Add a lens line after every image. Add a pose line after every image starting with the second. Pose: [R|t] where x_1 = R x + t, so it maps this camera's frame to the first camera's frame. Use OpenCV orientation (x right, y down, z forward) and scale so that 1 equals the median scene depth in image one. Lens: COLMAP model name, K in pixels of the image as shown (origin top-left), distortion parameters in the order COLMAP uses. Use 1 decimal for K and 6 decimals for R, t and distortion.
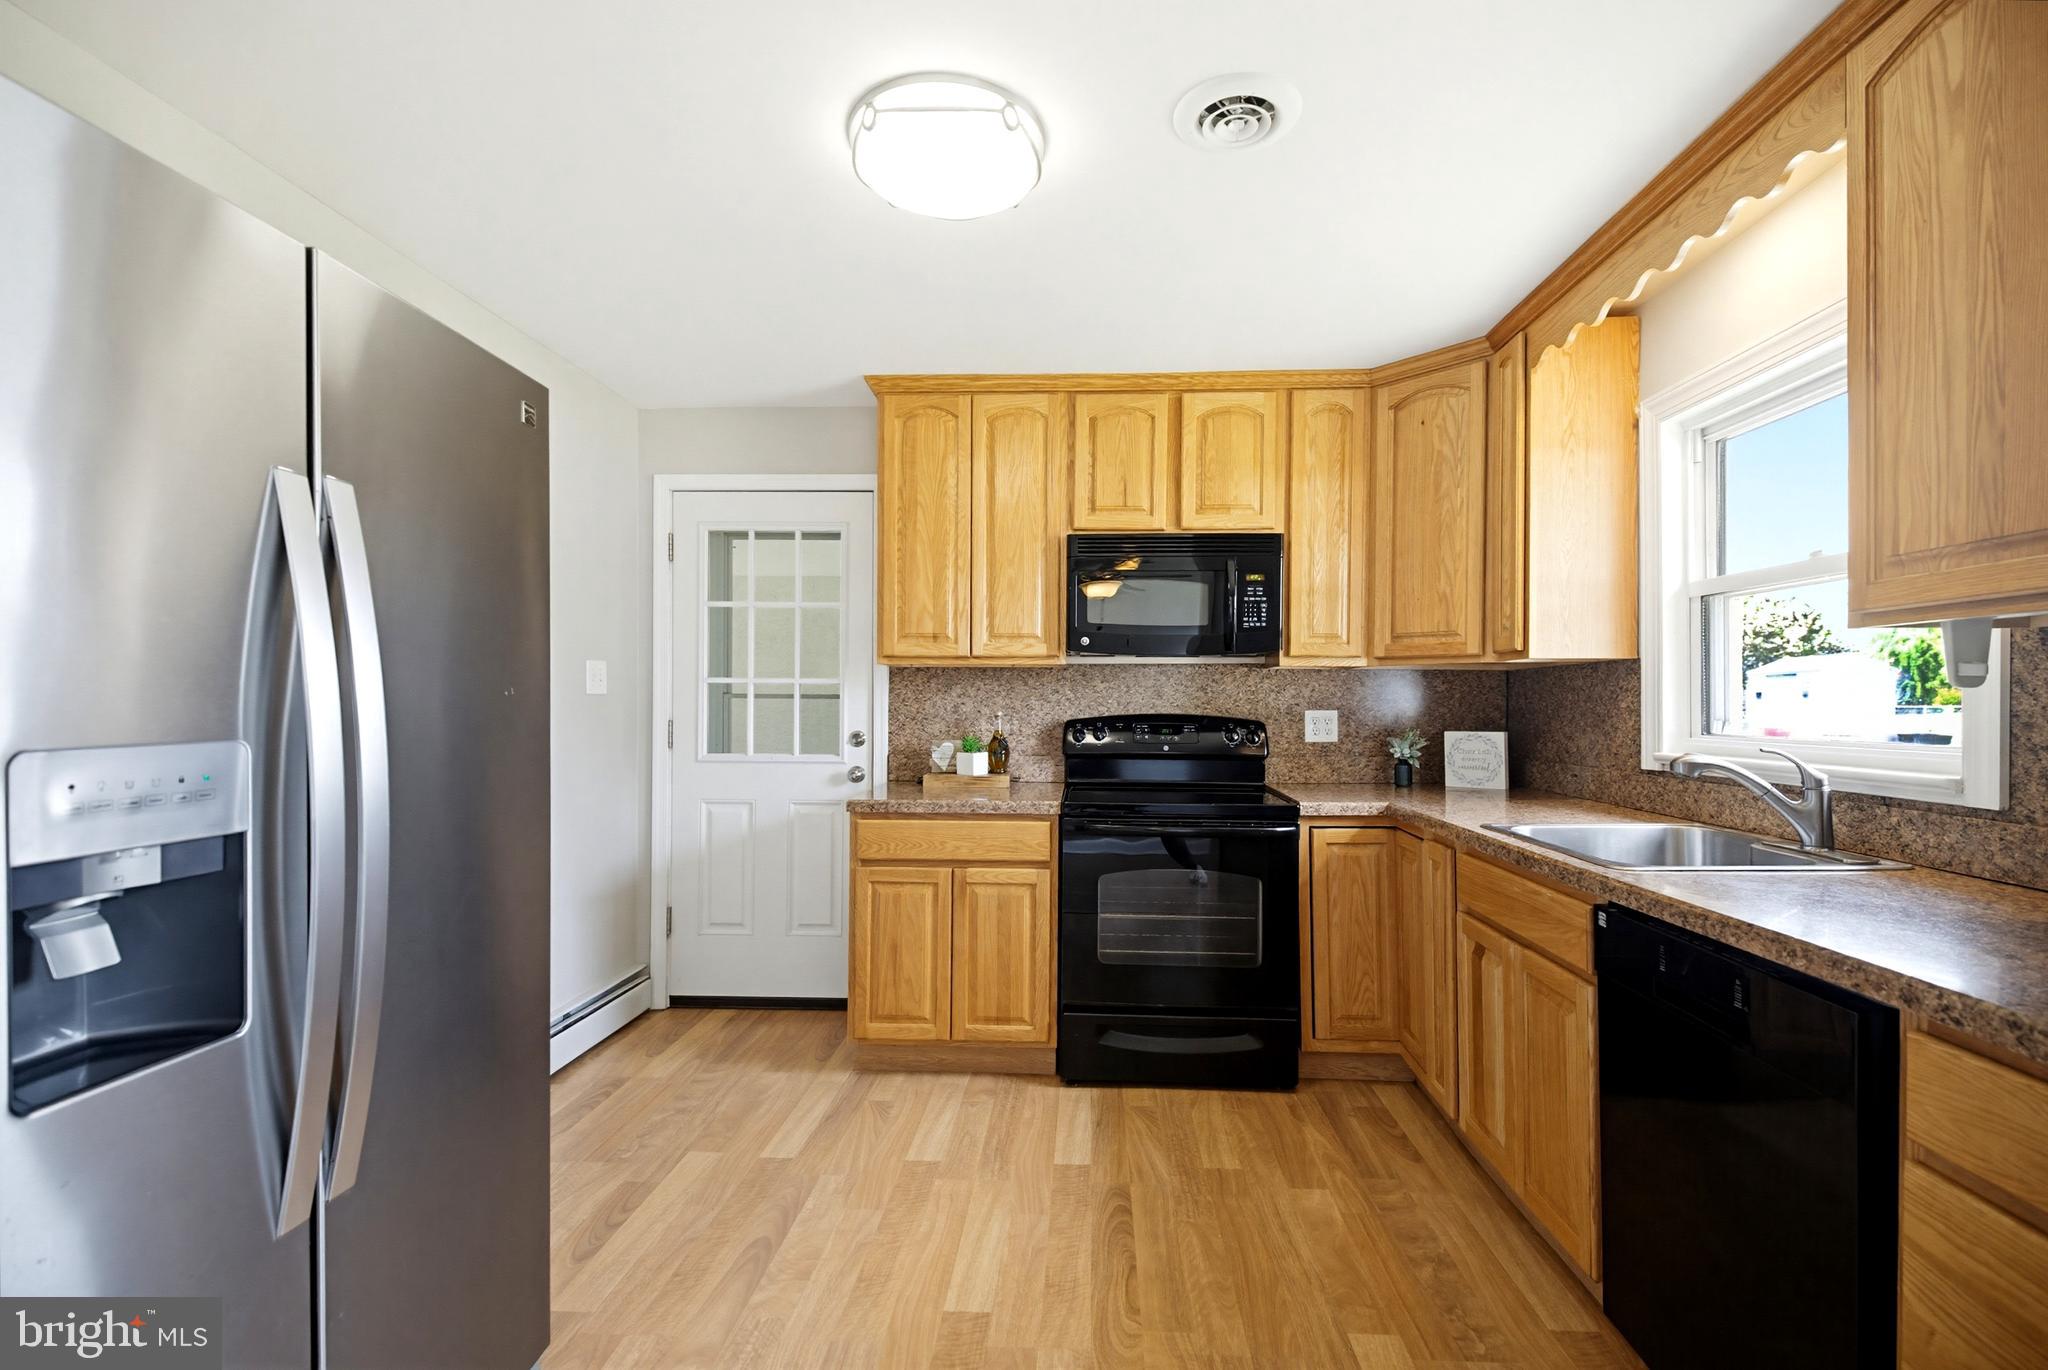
lens RADIAL K [[920.9, 0, 1042.6], [0, 920.9, 699.9], [0, 0, 1]] dist [0.023444, -0.016542]
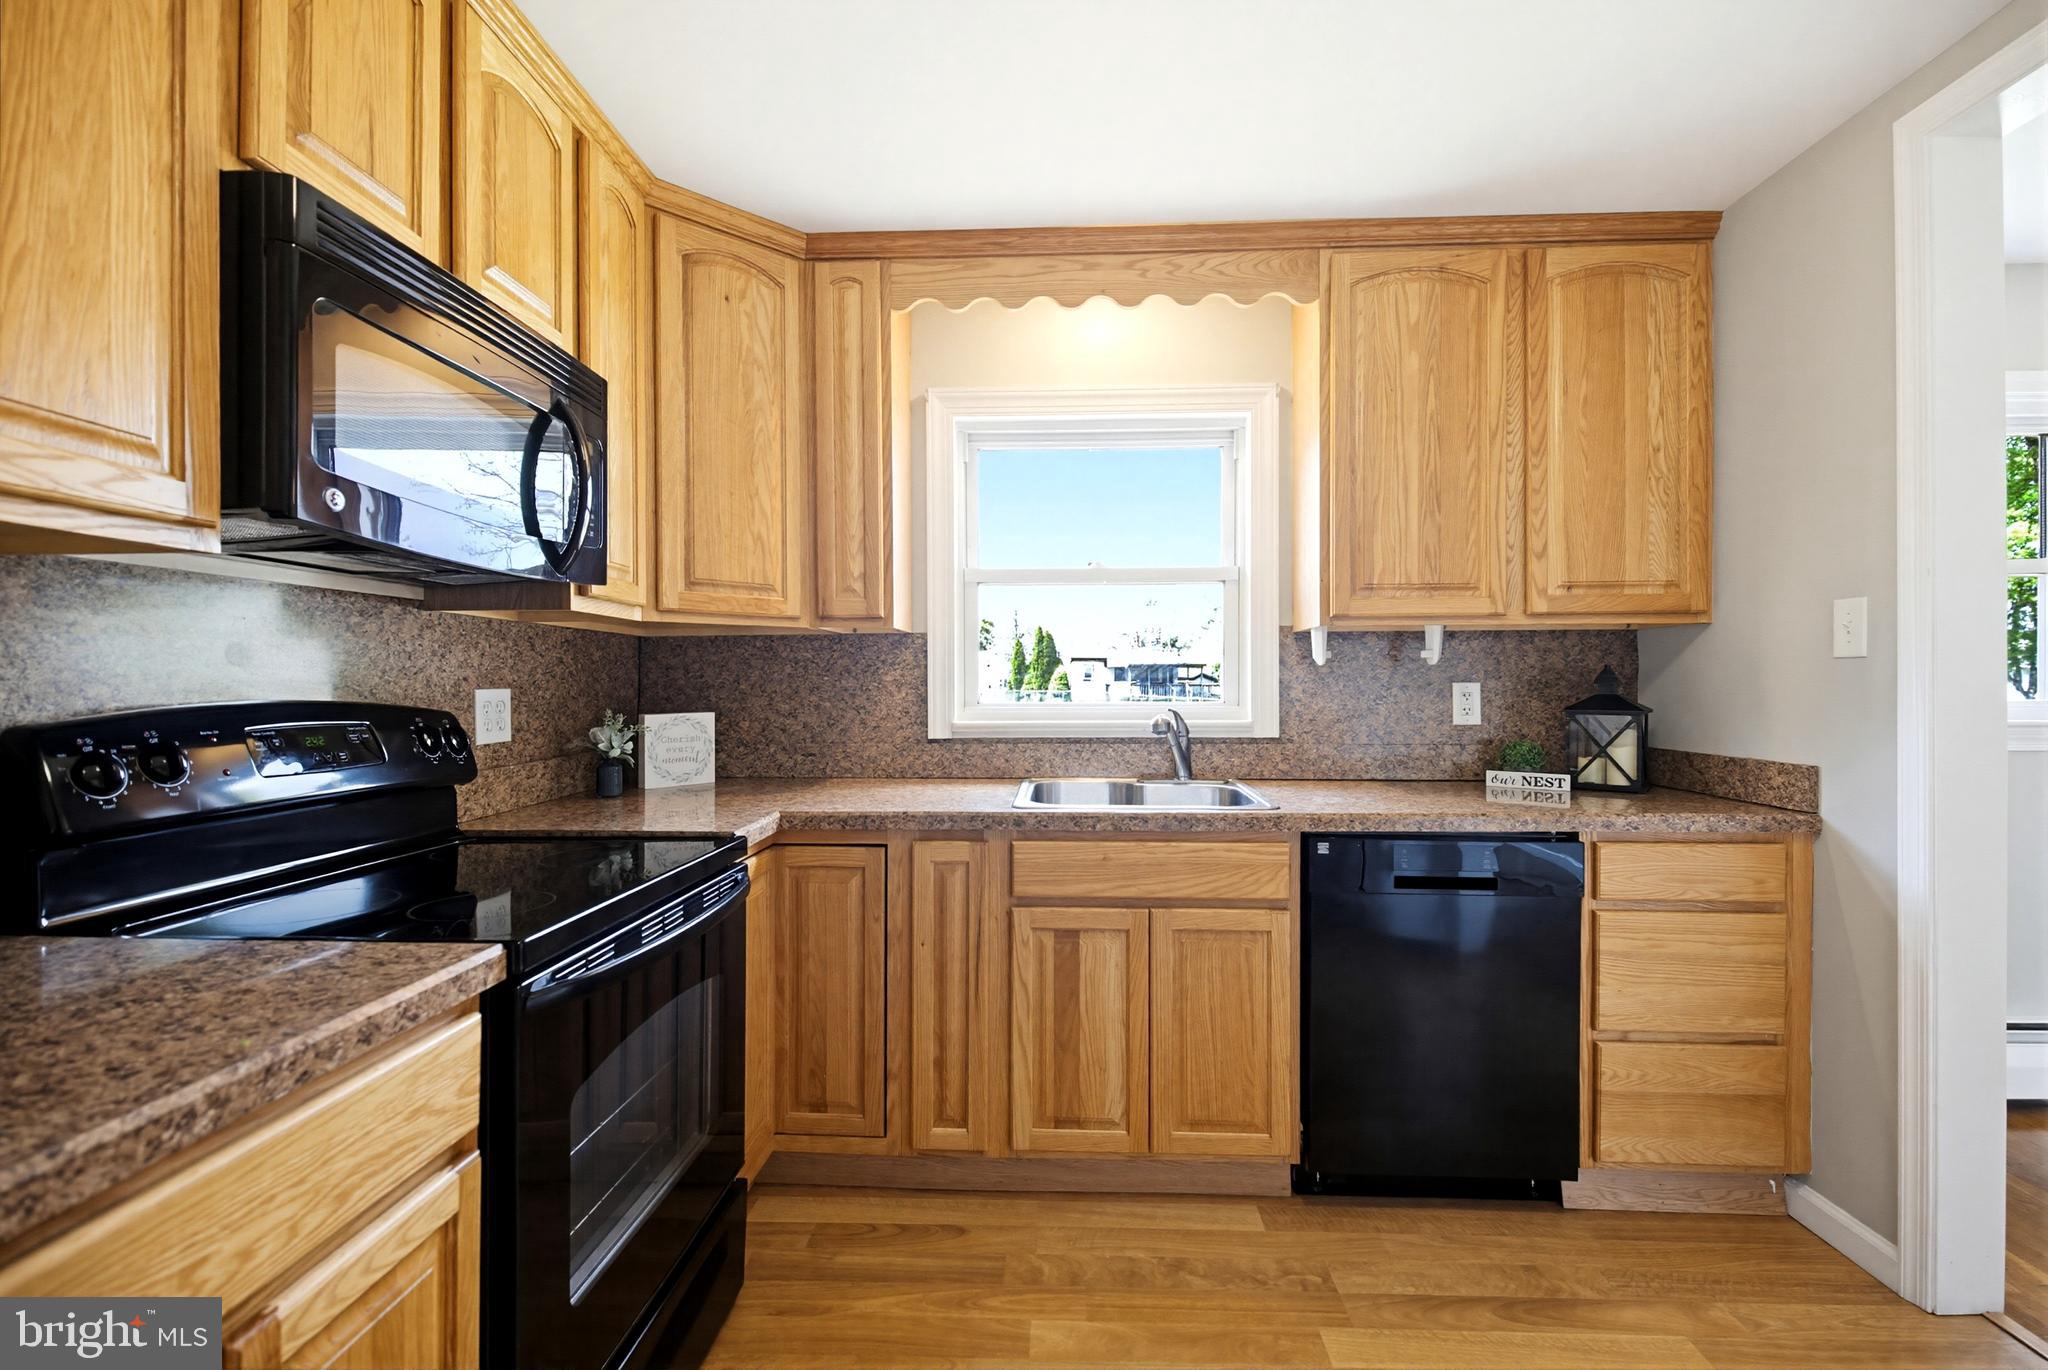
lens RADIAL K [[913.8, 0, 1024.0], [0, 913.8, 685.0], [0, 0, 1]] dist [0.020864, -0.000118]
pose [[-0.009835, -0.005507, 0.999936, -0.349625], [0.001684, 0.999983, 0.005524, 0.007113], [-0.999950, 0.001738, -0.009825, 0.809784]]
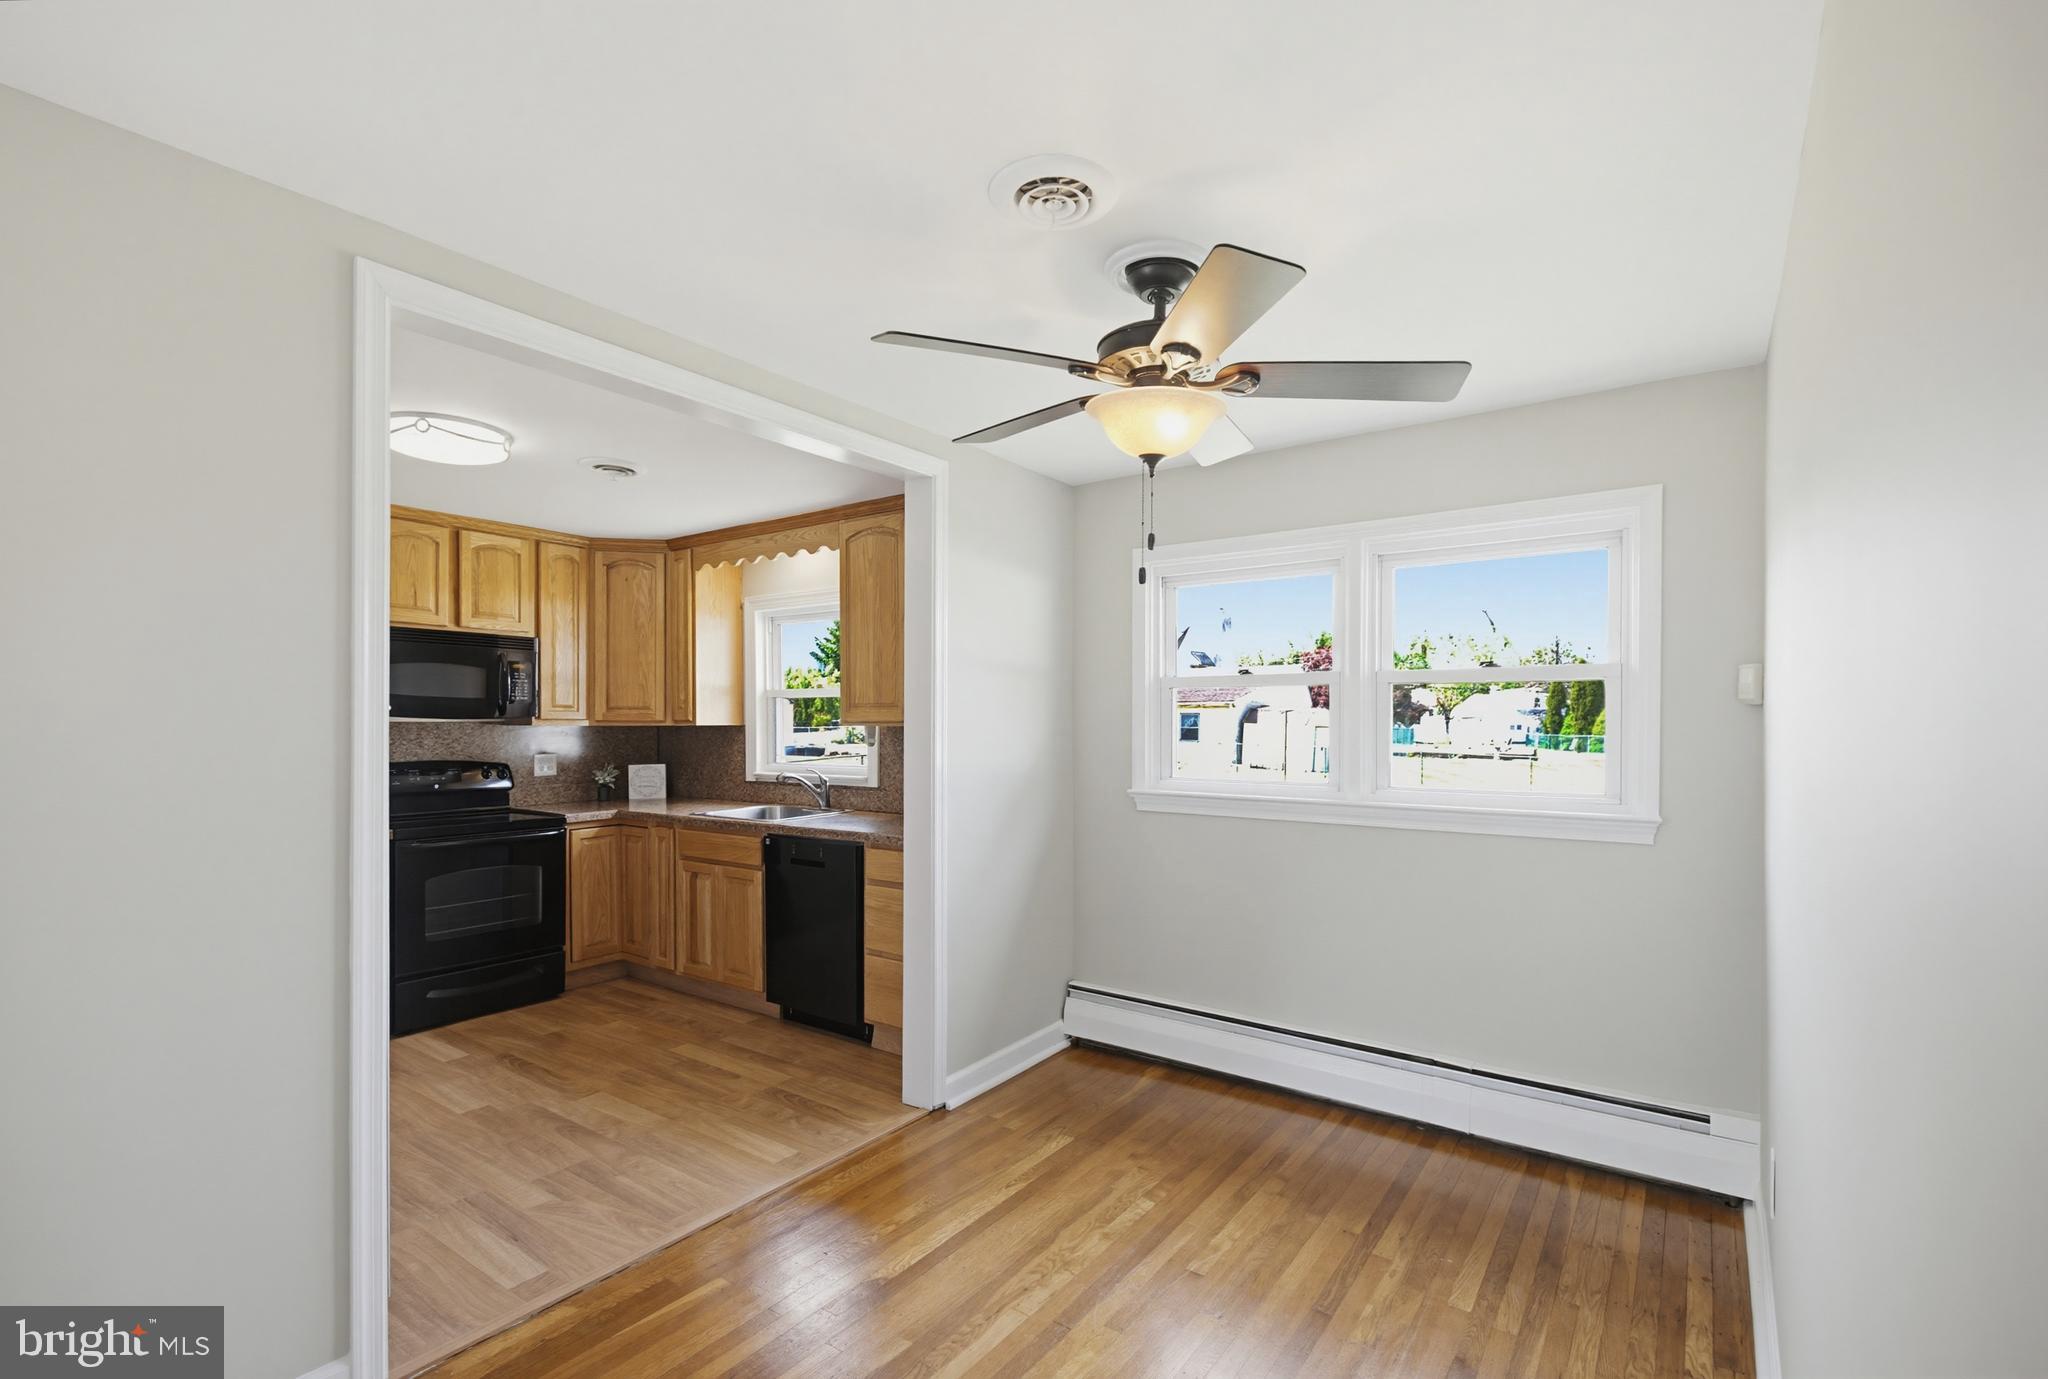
lens RADIAL K [[942.9, 0, 1024.4], [0, 942.9, 727.4], [0, 0, 1]] dist [0.022860, -0.000039]
pose [[0.547969, -0.007496, 0.836465, -0.652430], [0.000755, 0.999964, 0.008467, -0.051889], [-0.836498, -0.004009, 0.547955, -0.553435]]
